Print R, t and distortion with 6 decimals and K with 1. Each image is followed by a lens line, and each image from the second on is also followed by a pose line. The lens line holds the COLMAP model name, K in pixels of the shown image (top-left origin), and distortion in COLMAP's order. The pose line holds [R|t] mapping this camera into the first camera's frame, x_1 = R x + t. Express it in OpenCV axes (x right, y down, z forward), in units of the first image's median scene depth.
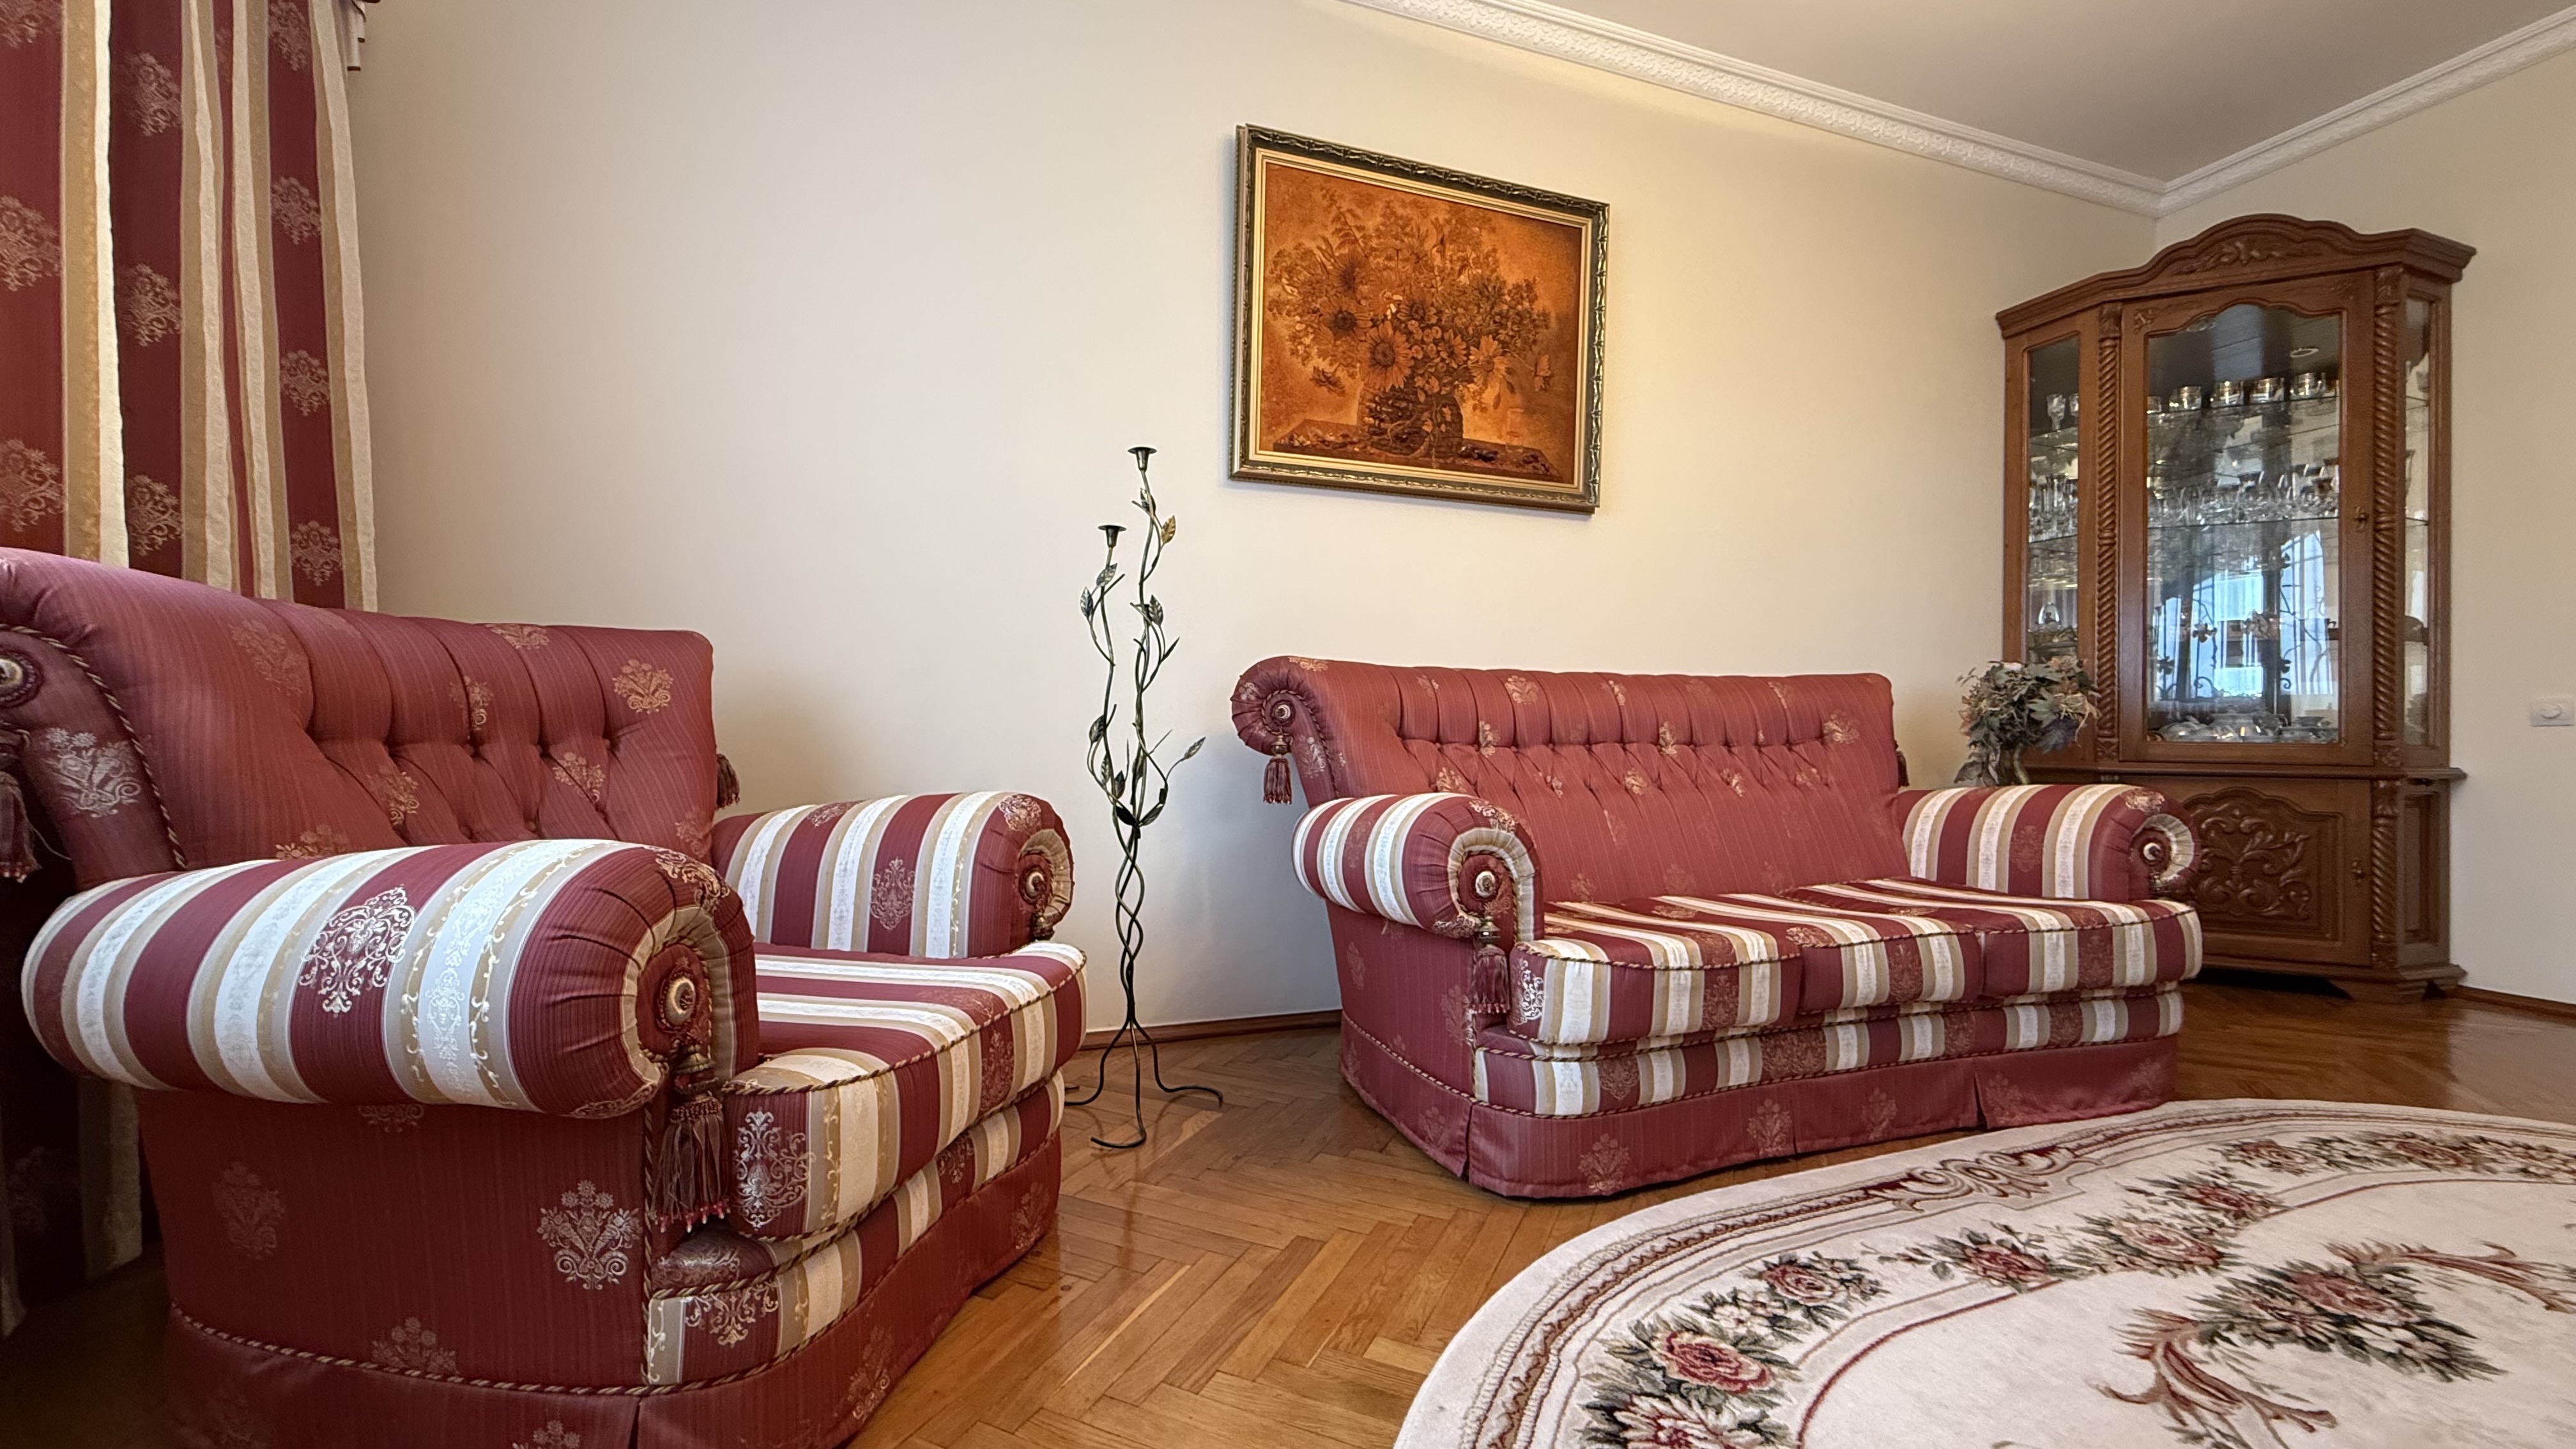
lens RADIAL K [[1026.9, 0, 1280.3], [0, 1026.9, 726.5], [0, 0, 1]] dist [0.000396, -0.000137]
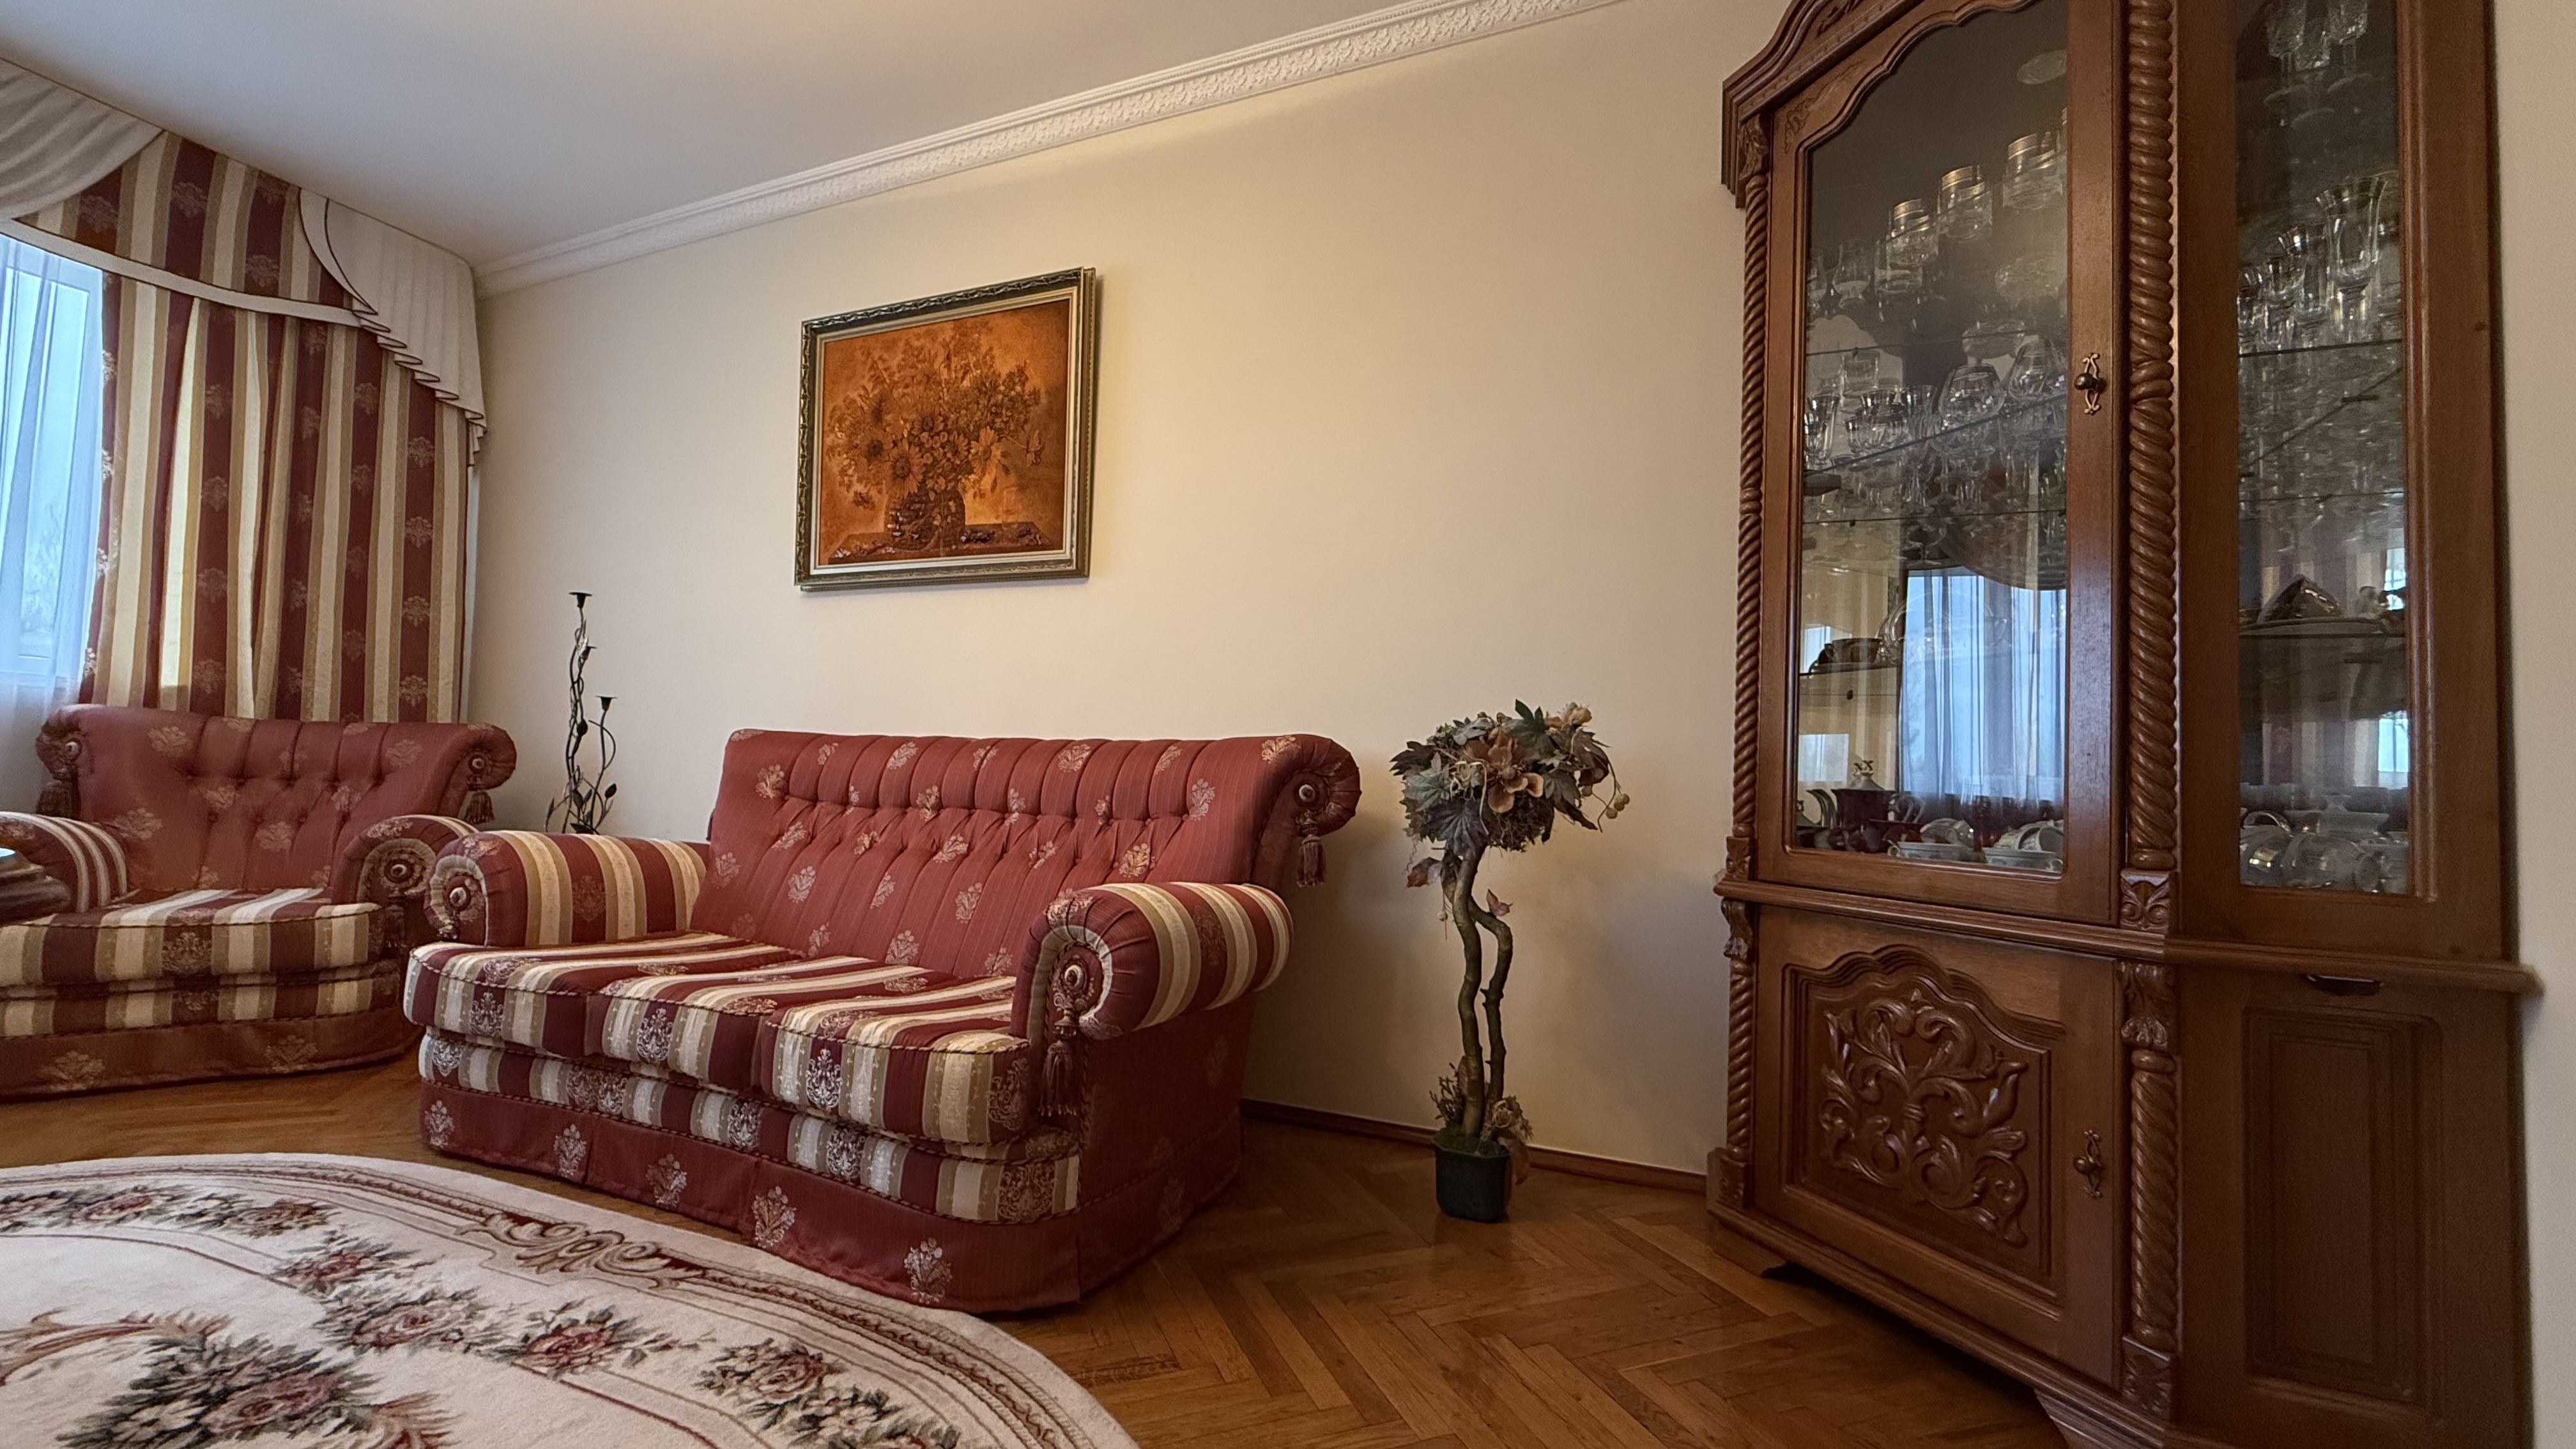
lens RADIAL K [[1026.9, 0, 1282.1], [0, 1026.9, 729.8], [0, 0, 1]] dist [0.000396, -0.000137]
pose [[0.729882, -0.017447, -0.683351, 1.840330], [-0.028088, 0.998064, -0.055483, -0.021247], [0.682996, 0.059690, 0.727979, 0.709928]]
